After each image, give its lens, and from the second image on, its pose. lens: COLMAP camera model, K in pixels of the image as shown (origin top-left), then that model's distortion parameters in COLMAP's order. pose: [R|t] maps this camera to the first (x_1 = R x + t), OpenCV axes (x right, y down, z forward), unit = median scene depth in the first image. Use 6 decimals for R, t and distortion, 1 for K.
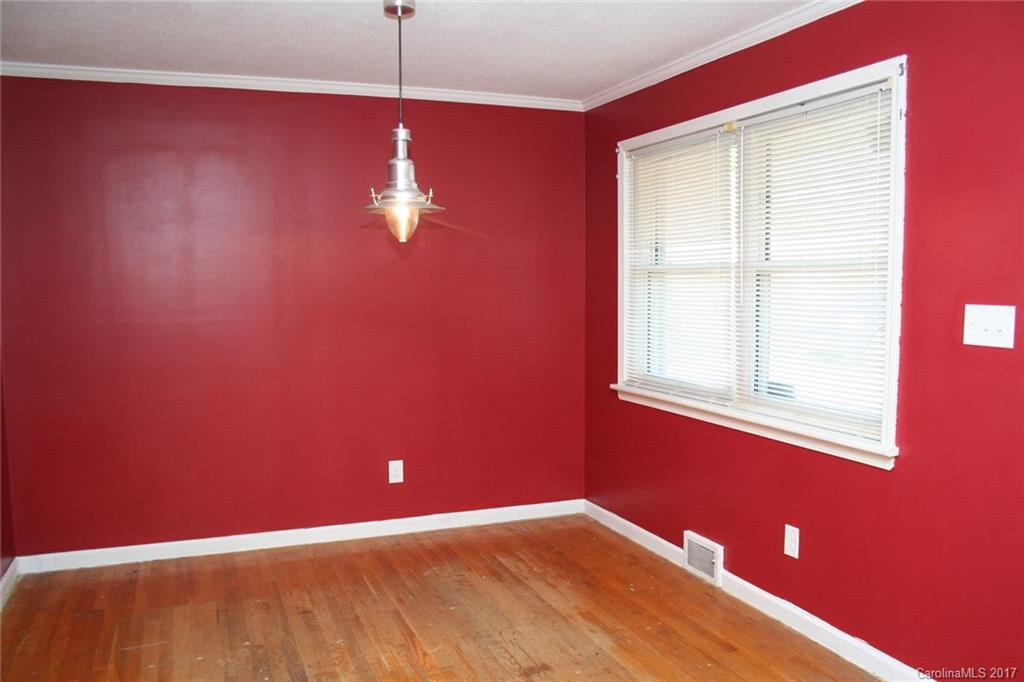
lens RADIAL K [[853.0, 0, 519.1], [0, 853.0, 345.0], [0, 0, 1]] dist [-0.133111, 0.066680]
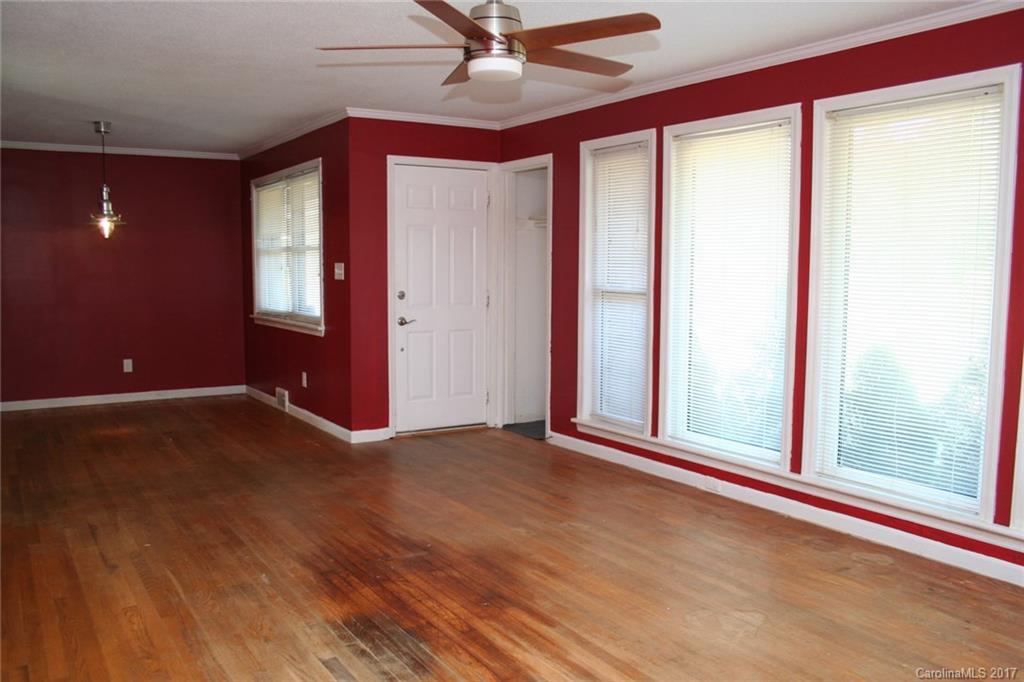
lens RADIAL K [[853.0, 0, 507.4], [0, 853.0, 338.7], [0, 0, 1]] dist [-0.133111, 0.066680]
pose [[0.983124, -0.011175, 0.182601, 0.385982], [0.009389, 0.999899, 0.010640, 0.100551], [-0.182701, -0.008746, 0.983130, -1.032980]]
